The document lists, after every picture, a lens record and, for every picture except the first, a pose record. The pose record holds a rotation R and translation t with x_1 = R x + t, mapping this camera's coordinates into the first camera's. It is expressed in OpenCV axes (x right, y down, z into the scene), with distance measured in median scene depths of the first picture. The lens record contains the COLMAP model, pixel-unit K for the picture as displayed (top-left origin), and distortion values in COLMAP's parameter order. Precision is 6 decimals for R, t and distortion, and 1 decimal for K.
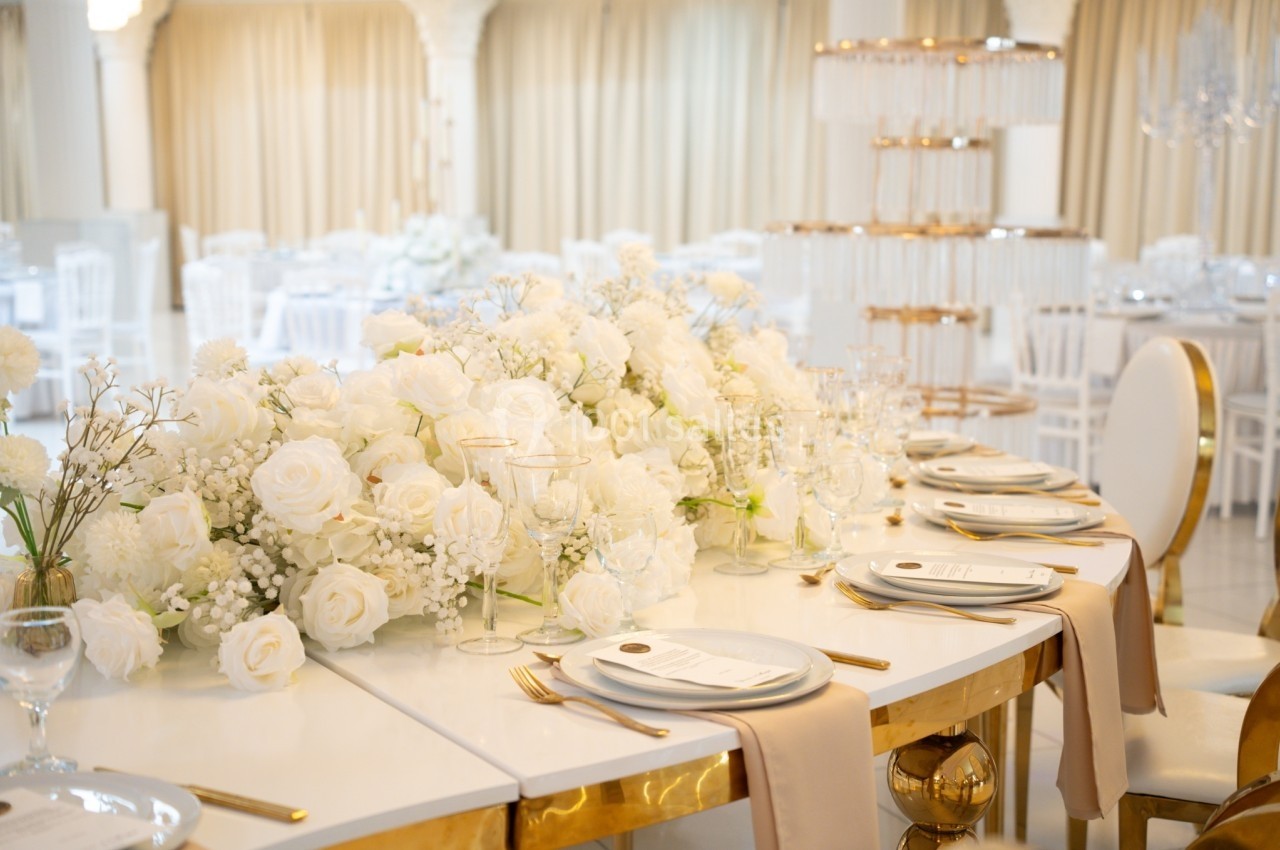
lens RADIAL K [[1817.4, 0, 640.0], [0, 1817.4, 425.0], [0, 0, 1]] dist [0.249591, 0.025504]
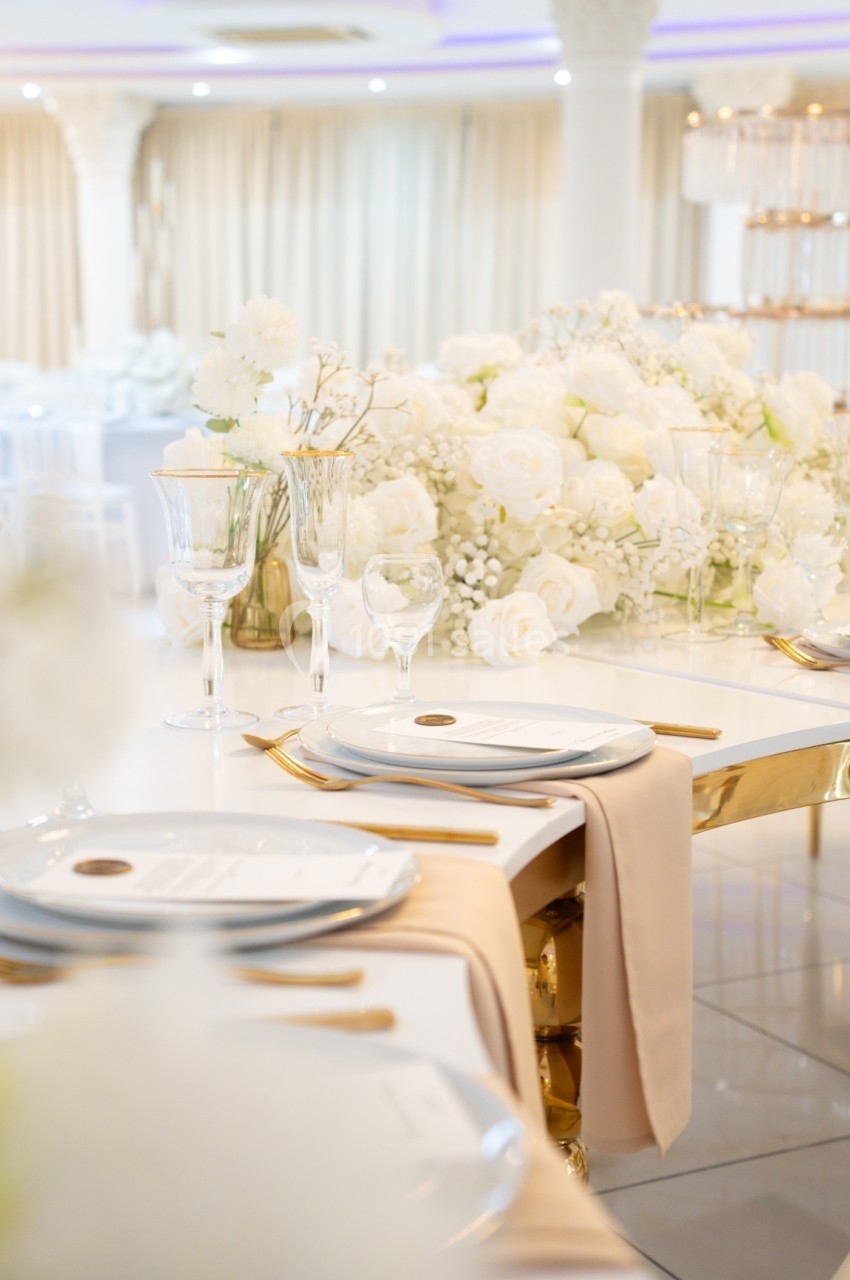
lens RADIAL K [[1972.1, 0, 425.0], [0, 1972.1, 640.0], [0, 0, 1]] dist [0.193586, 0.014126]
pose [[0.996016, -0.009267, 0.088690, -0.316566], [0.007424, 0.999750, 0.021089, 0.096404], [-0.088863, -0.020347, 0.995836, -0.058623]]
